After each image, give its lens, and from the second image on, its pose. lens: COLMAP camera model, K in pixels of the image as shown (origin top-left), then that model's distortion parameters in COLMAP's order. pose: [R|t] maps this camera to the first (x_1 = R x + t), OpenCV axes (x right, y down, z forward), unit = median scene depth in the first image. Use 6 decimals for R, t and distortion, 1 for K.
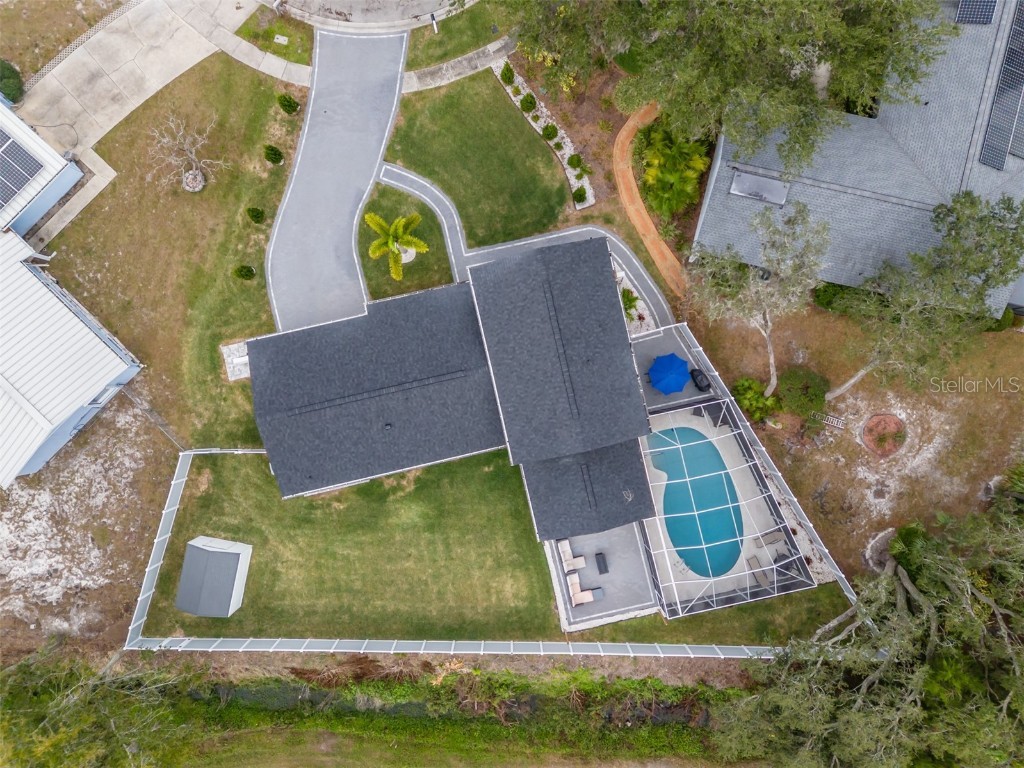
lens RADIAL K [[749.4, 0, 512.0], [0, 749.4, 384.0], [0, 0, 1]] dist [0.077012, -0.072204]
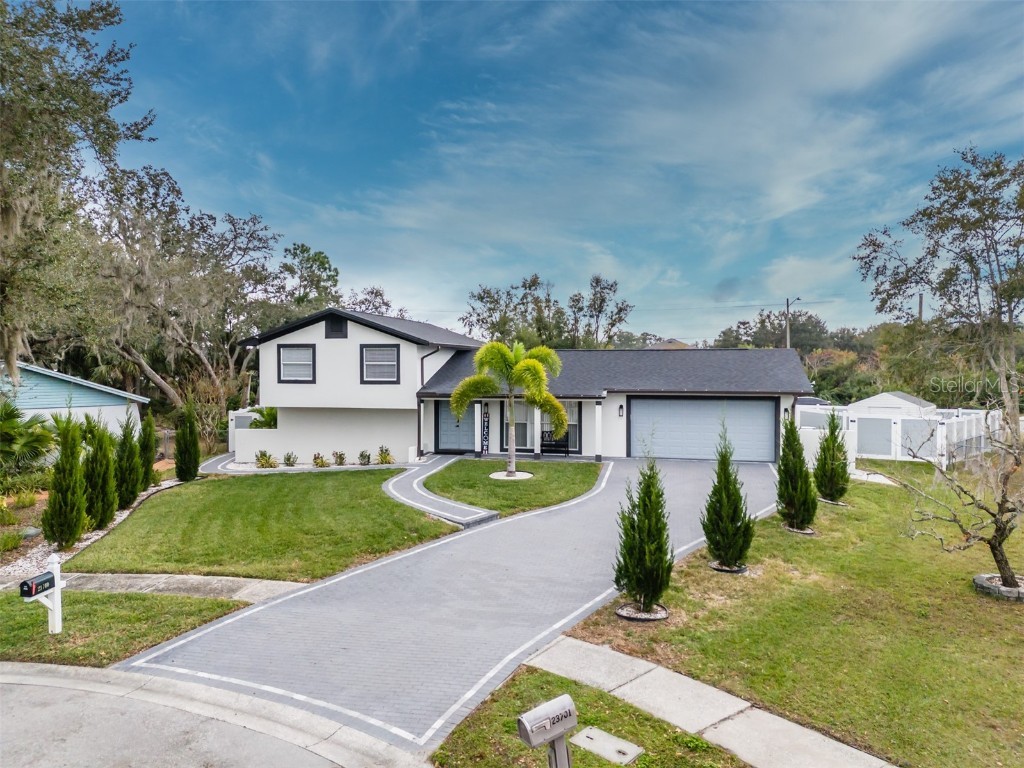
lens RADIAL K [[749.4, 0, 512.0], [0, 749.4, 384.0], [0, 0, 1]] dist [0.077012, -0.072204]
pose [[-0.900701, -0.018583, 0.434043, -0.365125], [0.434438, -0.035541, 0.900000, -0.636429], [-0.001298, 0.999195, 0.040085, 0.899994]]
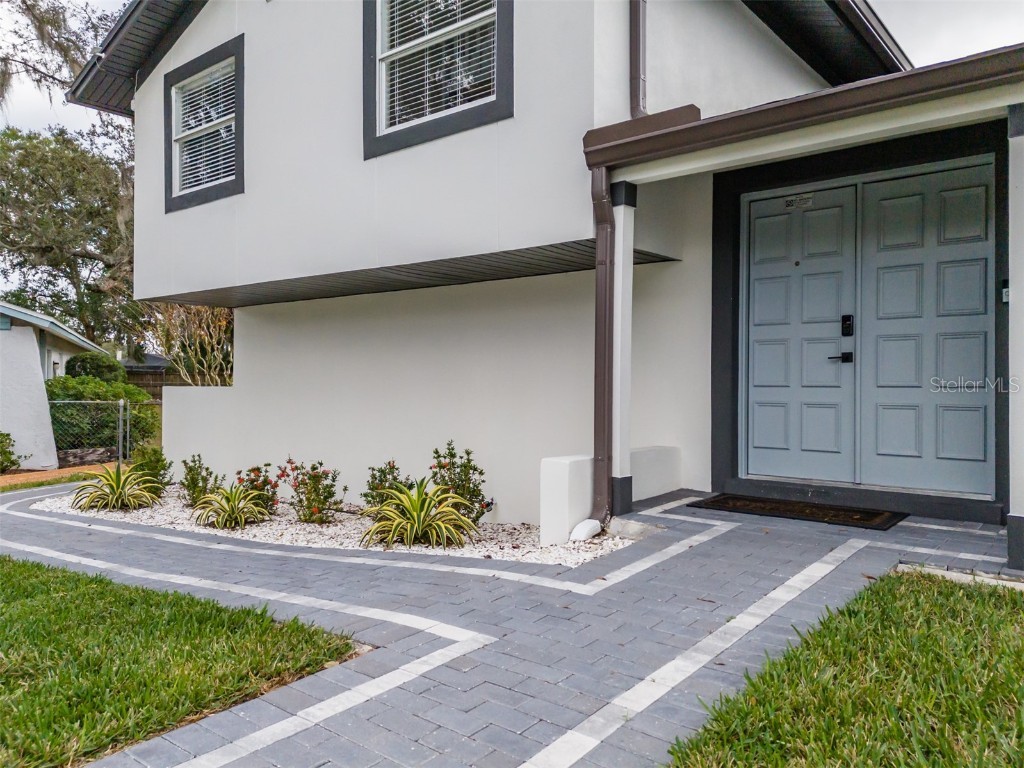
lens RADIAL K [[752.2, 0, 513.4], [0, 752.2, 388.1], [0, 0, 1]] dist [0.065720, -0.064500]
pose [[-0.608246, -0.011844, 0.793660, -0.112440], [0.793747, -0.007402, 0.608203, -0.201413], [-0.001329, 0.999902, 0.013903, 0.963572]]
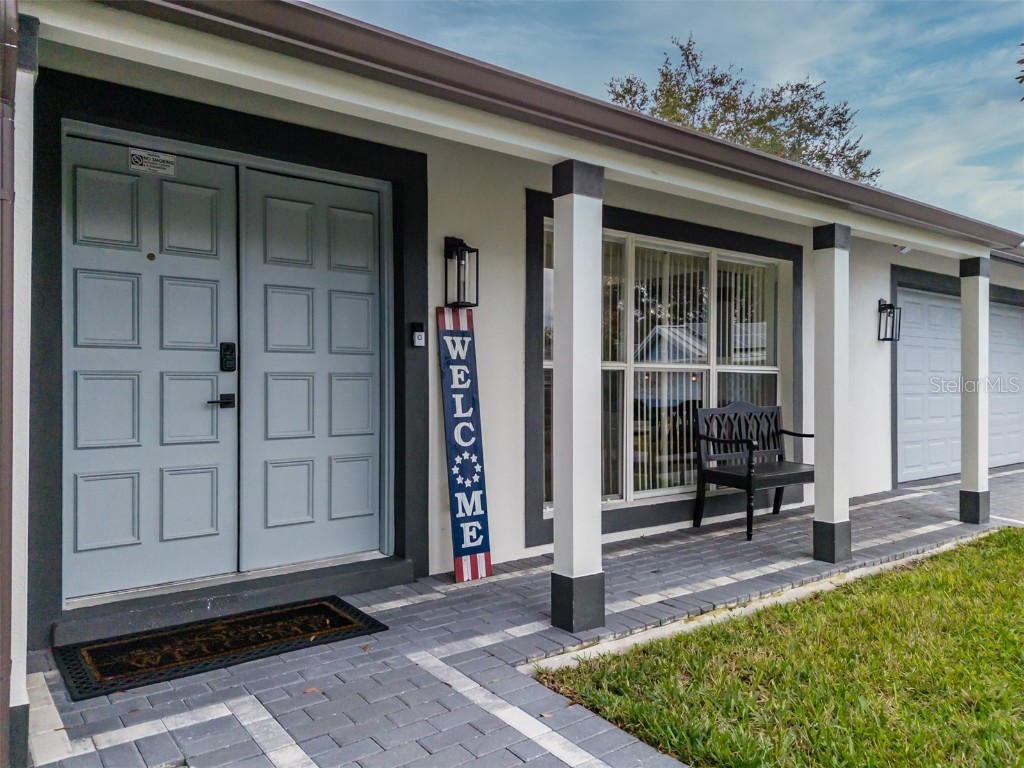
lens RADIAL K [[749.4, 0, 512.0], [0, 749.4, 384.0], [0, 0, 1]] dist [0.077012, -0.072204]
pose [[-0.913175, -0.008106, -0.407487, -0.047740], [-0.407378, -0.012296, 0.913177, -0.180163], [-0.012413, 0.999892, 0.007927, 0.957672]]
